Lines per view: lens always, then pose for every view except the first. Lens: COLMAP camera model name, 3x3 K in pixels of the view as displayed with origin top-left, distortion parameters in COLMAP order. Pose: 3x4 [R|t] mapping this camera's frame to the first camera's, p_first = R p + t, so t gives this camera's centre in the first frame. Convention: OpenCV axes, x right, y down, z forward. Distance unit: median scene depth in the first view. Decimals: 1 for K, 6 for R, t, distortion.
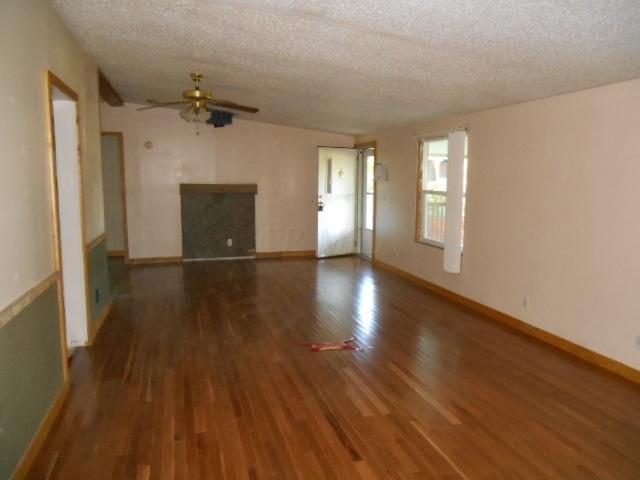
lens RADIAL K [[505.1, 0, 320.0], [0, 505.1, 240.0], [0, 0, 1]] dist [-0.005528, -0.000314]
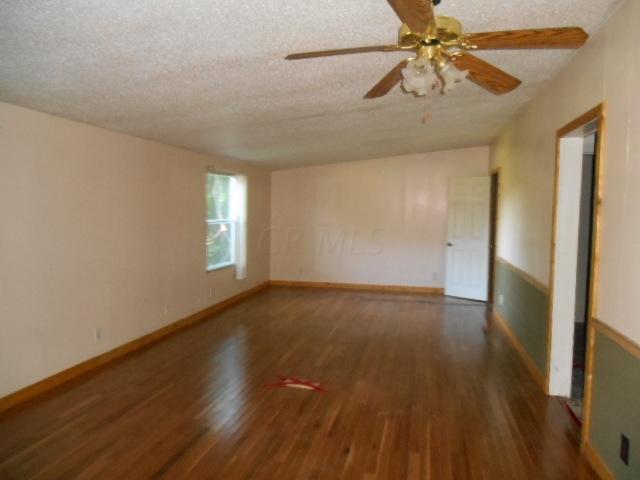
lens RADIAL K [[505.1, 0, 320.0], [0, 505.1, 240.0], [0, 0, 1]] dist [-0.005528, -0.000314]
pose [[-0.881533, -0.040119, 0.470415, -0.375280], [0.045206, 0.984632, 0.168687, -0.184642], [-0.469953, 0.169969, -0.866172, 1.451925]]
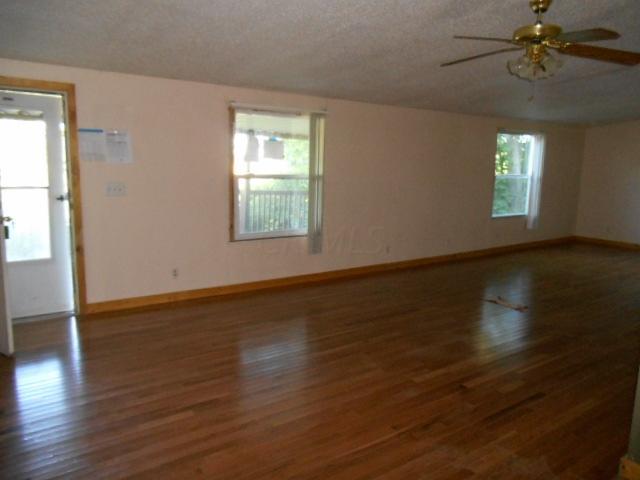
lens RADIAL K [[505.1, 0, 320.0], [0, 505.1, 240.0], [0, 0, 1]] dist [-0.005528, -0.000314]
pose [[-0.338666, -0.159274, 0.927328, -0.766328], [0.090576, 0.975473, 0.200622, -0.189693], [-0.936537, 0.151938, -0.315933, 1.466658]]
